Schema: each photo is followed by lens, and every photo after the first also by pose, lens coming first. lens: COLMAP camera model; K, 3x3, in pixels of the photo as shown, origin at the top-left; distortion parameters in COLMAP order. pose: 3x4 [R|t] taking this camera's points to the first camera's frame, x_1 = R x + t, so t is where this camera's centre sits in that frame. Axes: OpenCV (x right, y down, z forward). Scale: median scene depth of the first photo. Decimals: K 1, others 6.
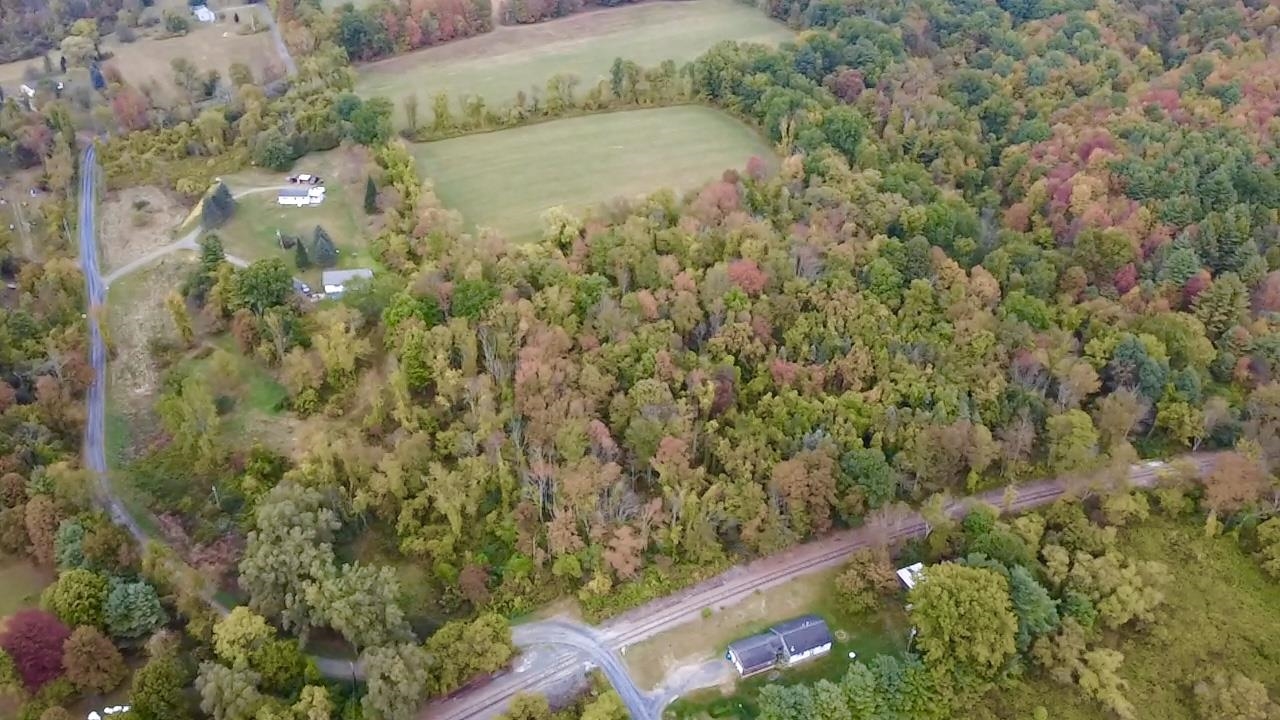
lens RADIAL K [[937.5, 0, 638.1], [0, 937.5, 356.6], [0, 0, 1]] dist [-0.000412, -0.003263]
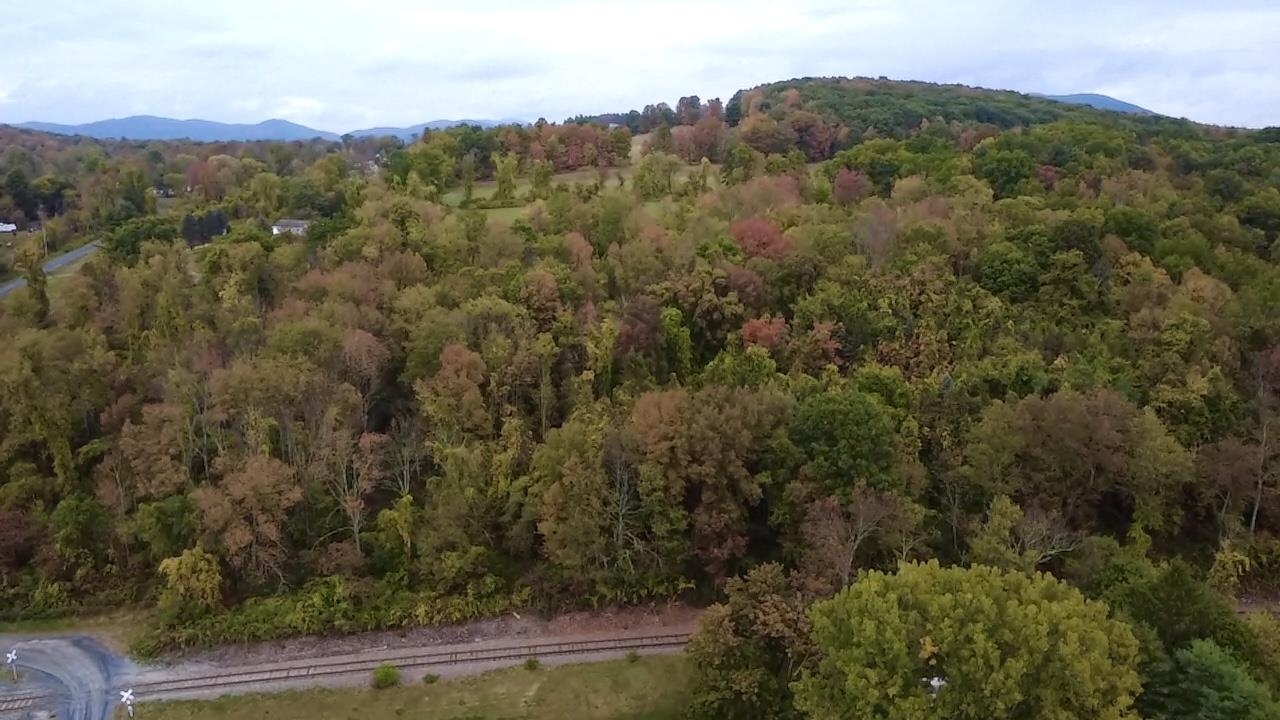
lens RADIAL K [[937.5, 0, 641.1], [0, 937.5, 356.3], [0, 0, 1]] dist [-0.000412, -0.003263]
pose [[0.955083, 0.057192, -0.290766, 0.196083], [-0.153974, 0.934127, -0.322022, 0.169353], [0.253195, 0.352329, 0.900975, 0.395862]]
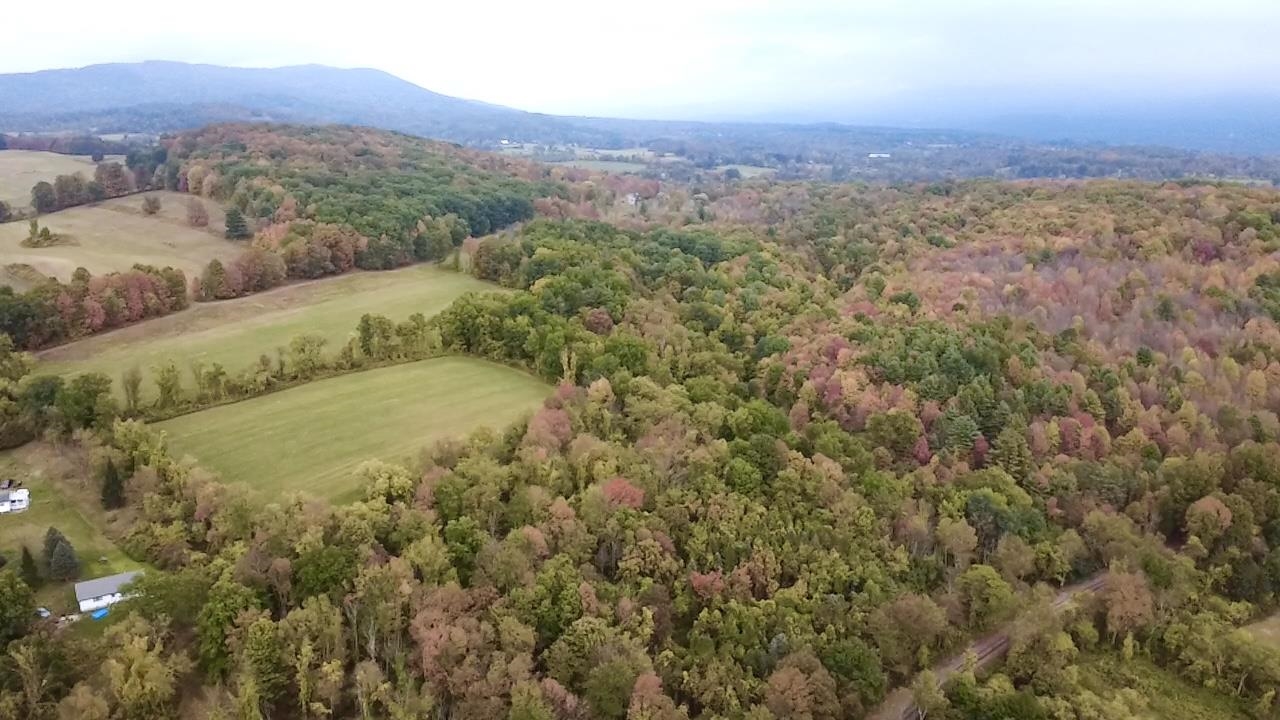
lens RADIAL K [[937.5, 0, 635.0], [0, 937.5, 363.6], [0, 0, 1]] dist [-0.000412, -0.003263]
pose [[0.913694, -0.099600, 0.394010, -0.191226], [0.211287, 0.944597, -0.251186, 0.022309], [-0.347163, 0.312756, 0.884116, 0.131185]]
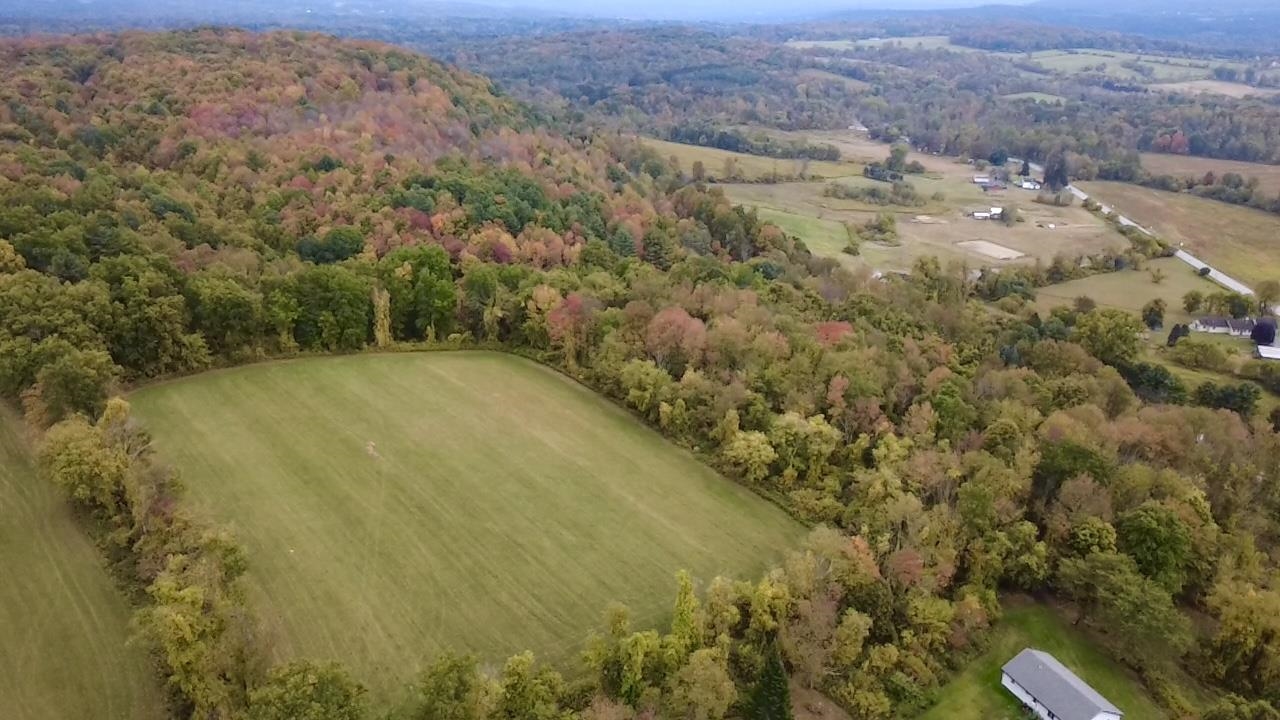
lens RADIAL K [[937.5, 0, 635.6], [0, 937.5, 361.3], [0, 0, 1]] dist [-0.000412, -0.003263]
pose [[-0.209920, -0.360985, 0.908638, -0.580640], [0.505113, 0.755676, 0.416910, -0.467876], [-0.837135, 0.546483, 0.023707, 1.002525]]
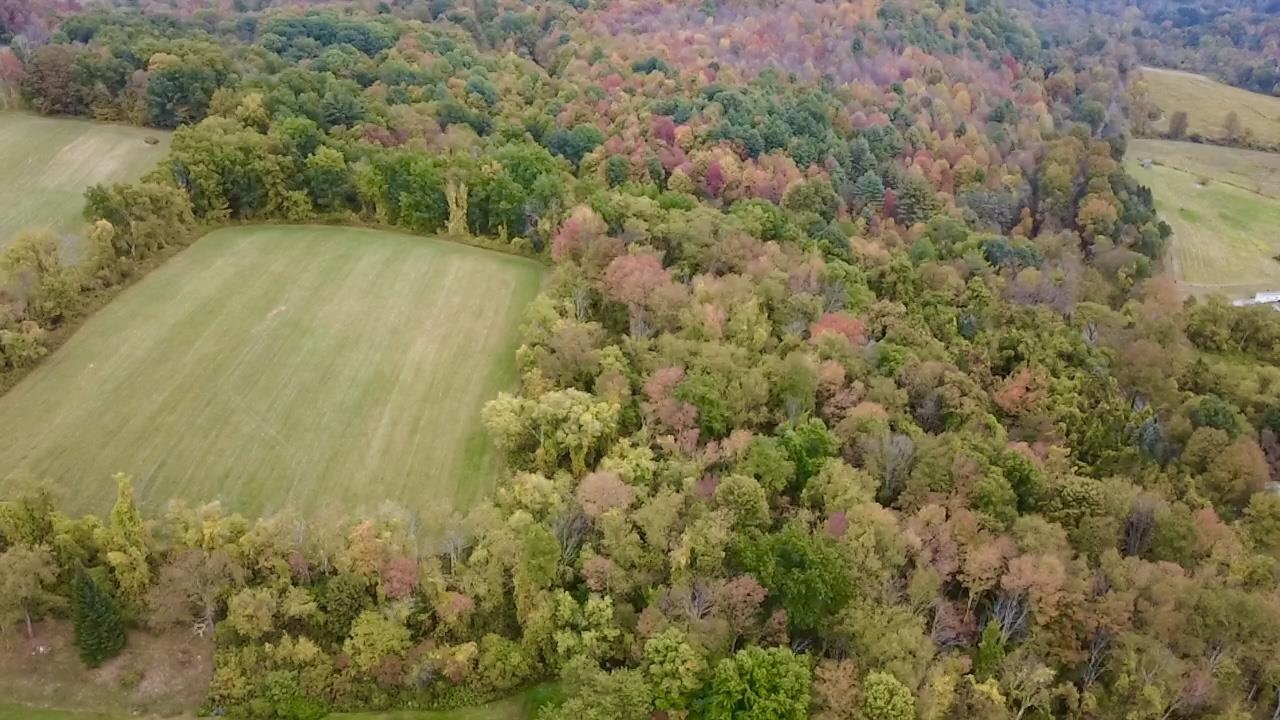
lens RADIAL K [[937.5, 0, 638.9], [0, 937.5, 360.3], [0, 0, 1]] dist [-0.000412, -0.003263]
pose [[0.434533, -0.404024, 0.804951, -0.463873], [0.472985, 0.862943, 0.177802, -0.232758], [-0.766463, 0.303469, 0.566075, 0.628289]]
